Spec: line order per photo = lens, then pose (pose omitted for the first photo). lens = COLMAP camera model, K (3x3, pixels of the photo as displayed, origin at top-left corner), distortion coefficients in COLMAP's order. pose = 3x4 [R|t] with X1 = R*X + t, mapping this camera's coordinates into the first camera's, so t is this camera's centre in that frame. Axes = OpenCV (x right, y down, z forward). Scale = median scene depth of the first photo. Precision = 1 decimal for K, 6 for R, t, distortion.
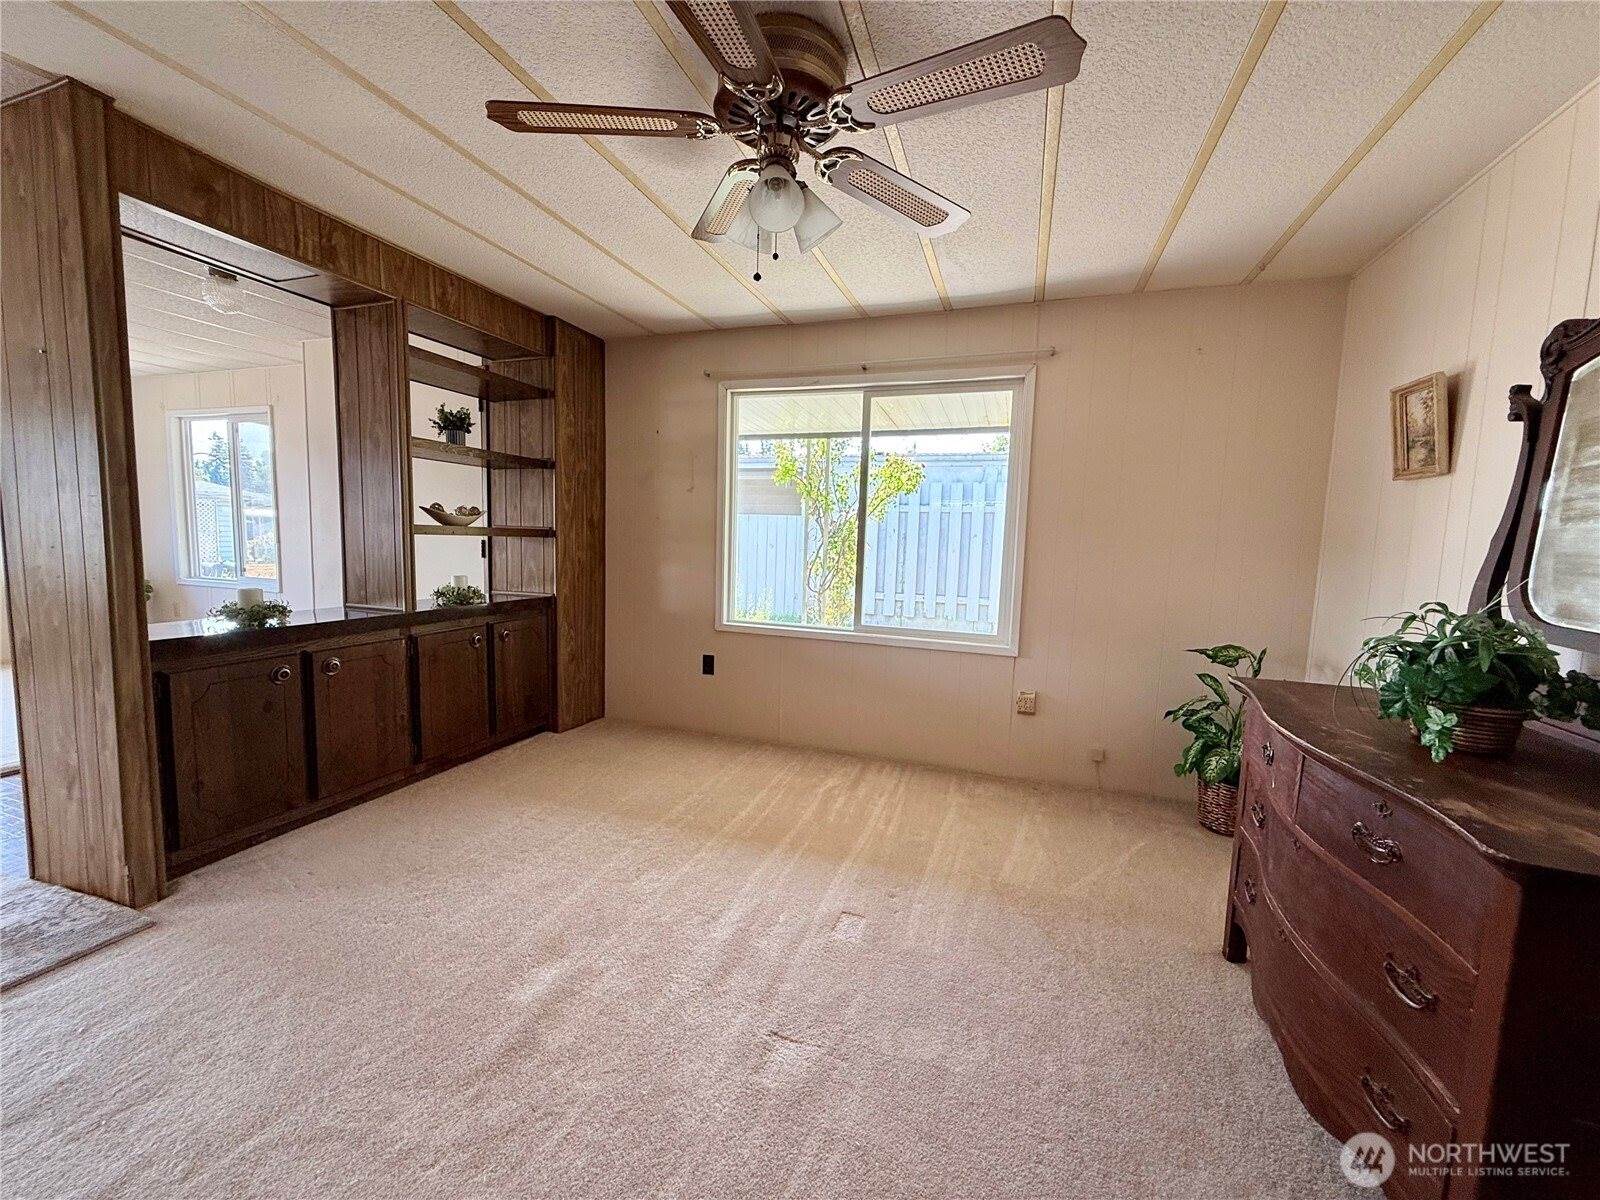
lens RADIAL K [[630.0, 0, 800.0], [0, 630.0, 600.0], [0, 0, 1]] dist [0.000312, 0.000044]
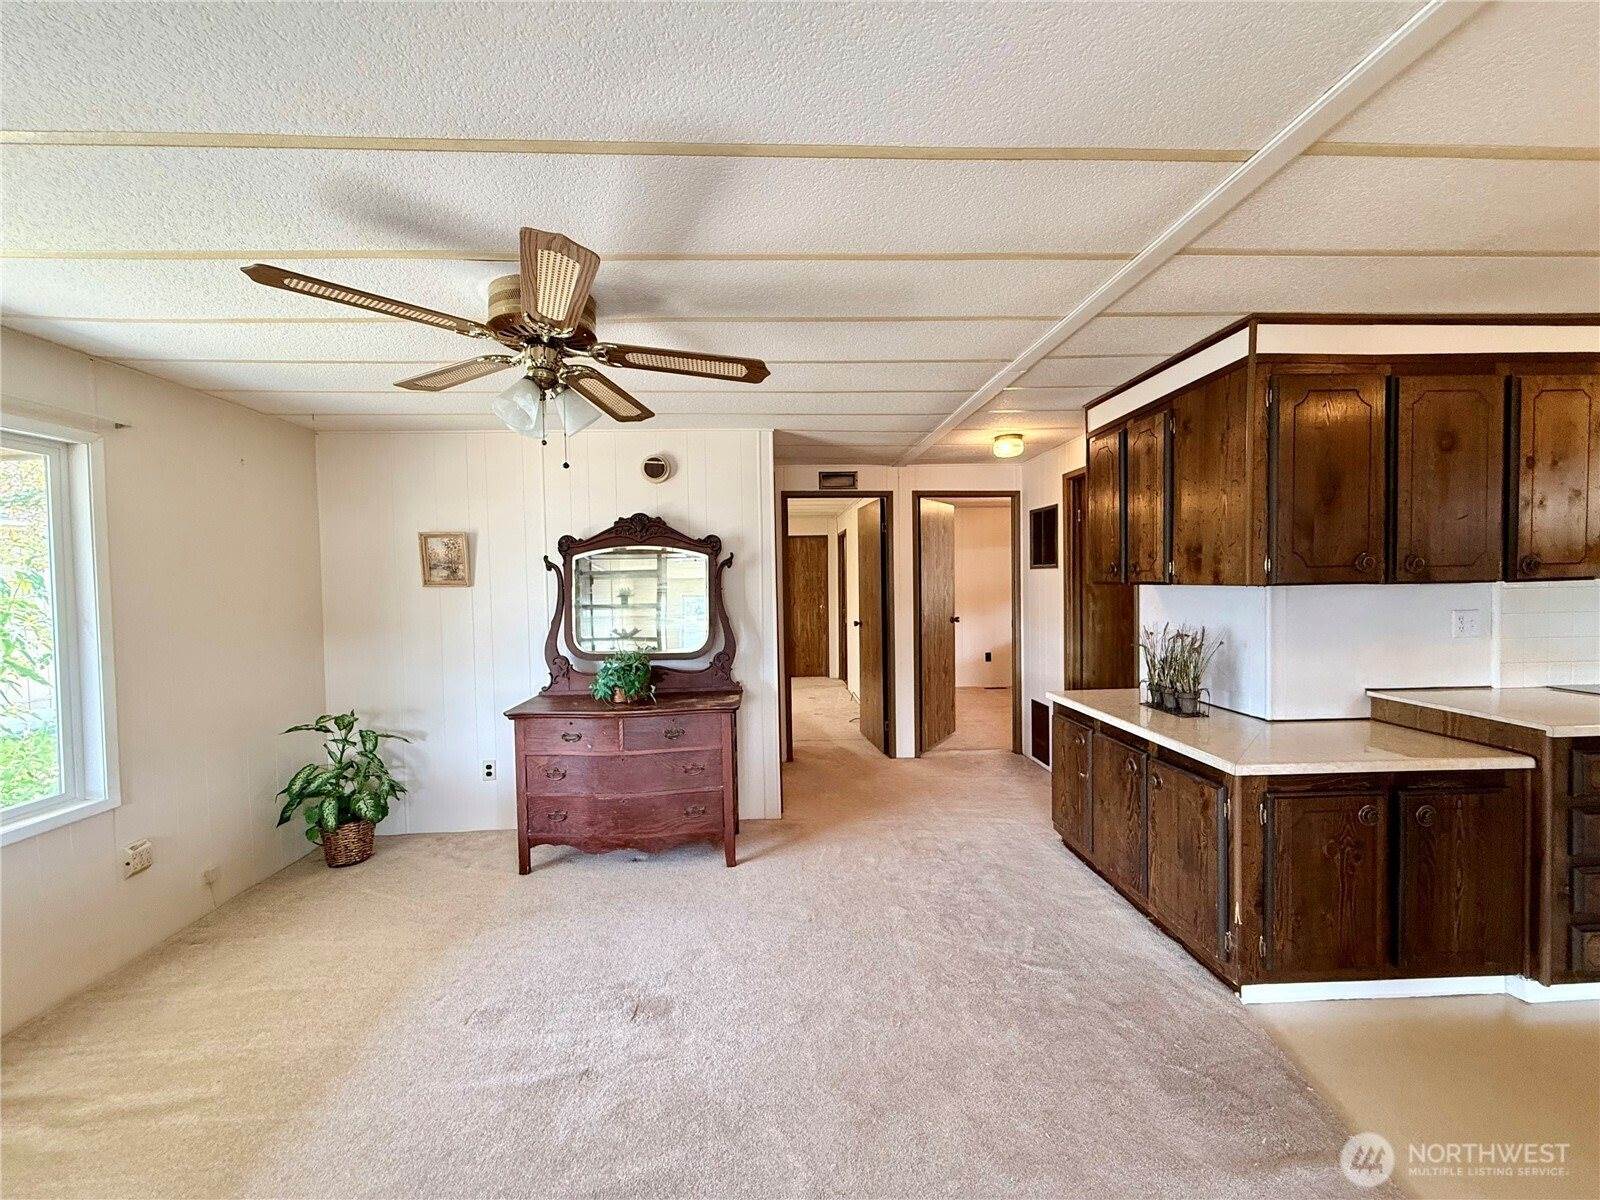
lens RADIAL K [[640.2, 0, 796.0], [0, 640.2, 599.0], [0, 0, 1]] dist [0.000825, 0.000028]
pose [[-0.374557, -0.050874, 0.925807, -1.000855], [0.102103, 0.990158, 0.095719, -0.224066], [-0.921565, 0.130379, -0.365676, 0.733631]]
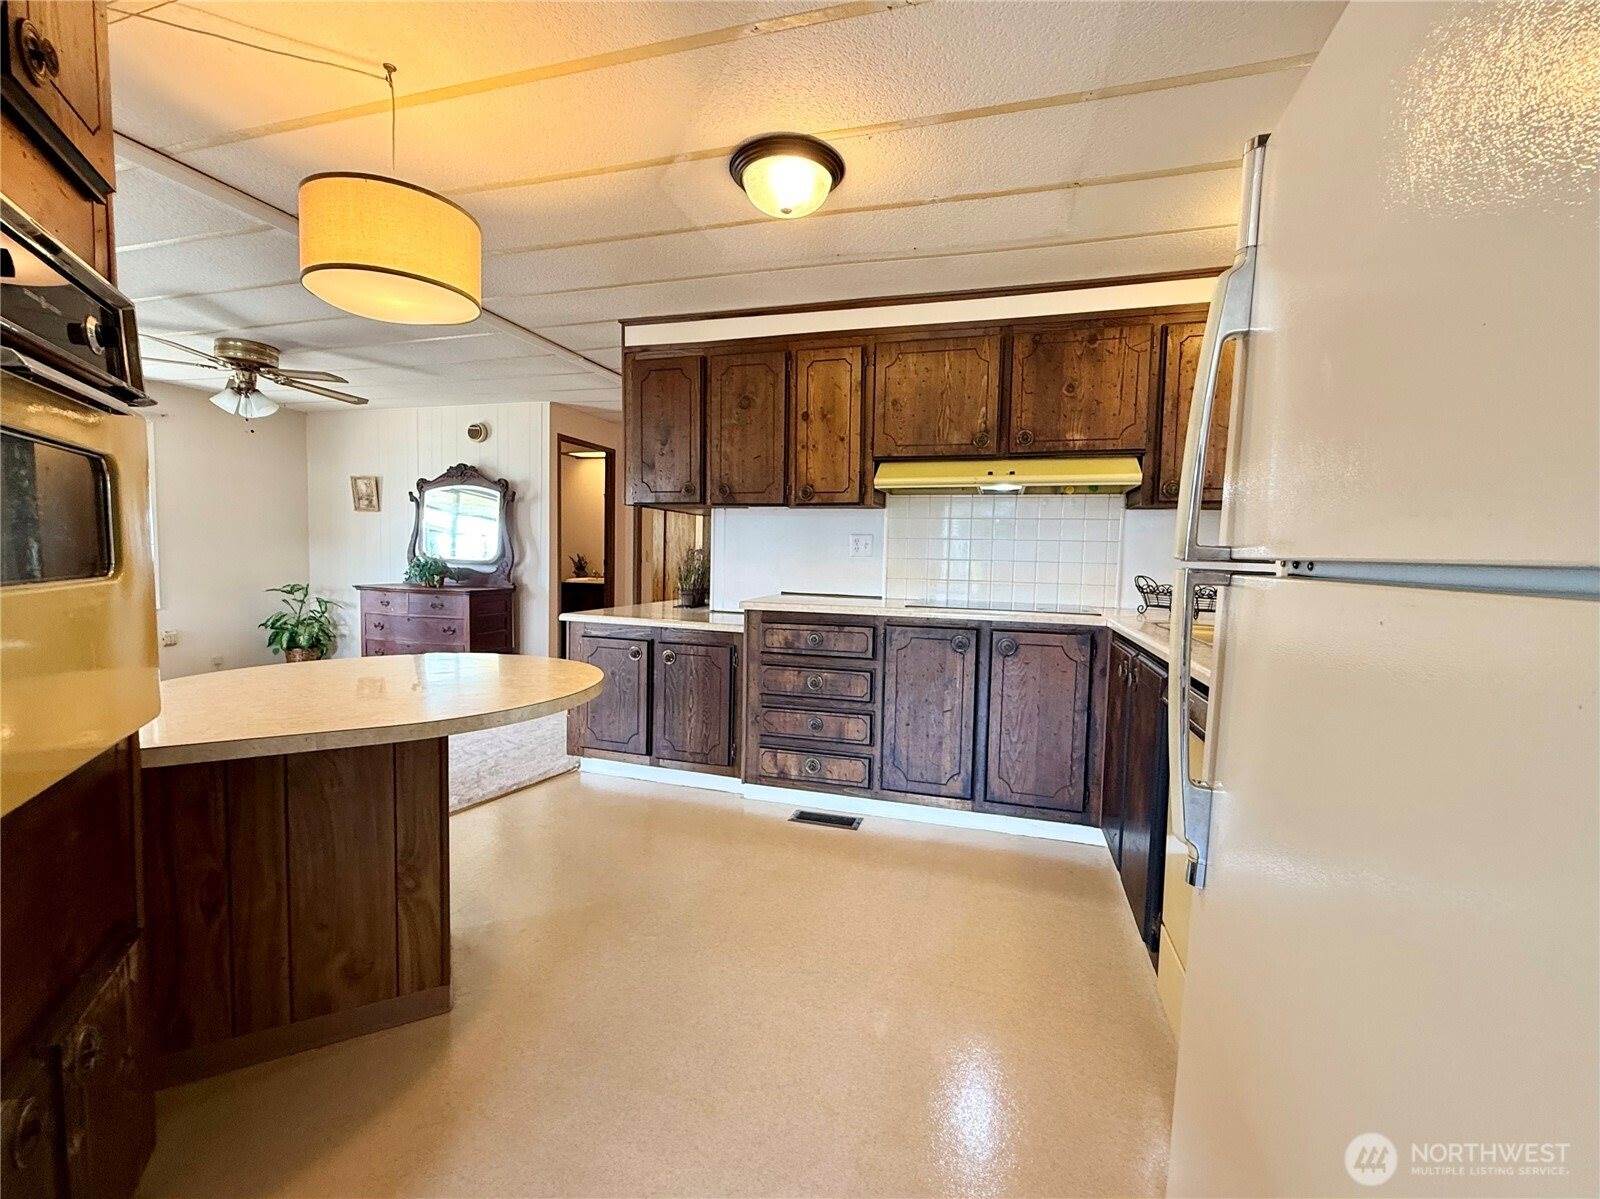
lens RADIAL K [[640.2, 0, 796.0], [0, 640.2, 598.5], [0, 0, 1]] dist [0.000825, 0.000028]
pose [[-0.074804, -0.109761, 0.991139, -1.891264], [0.079380, 0.990114, 0.115639, 0.006887], [-0.994034, 0.087326, -0.065352, -0.617086]]
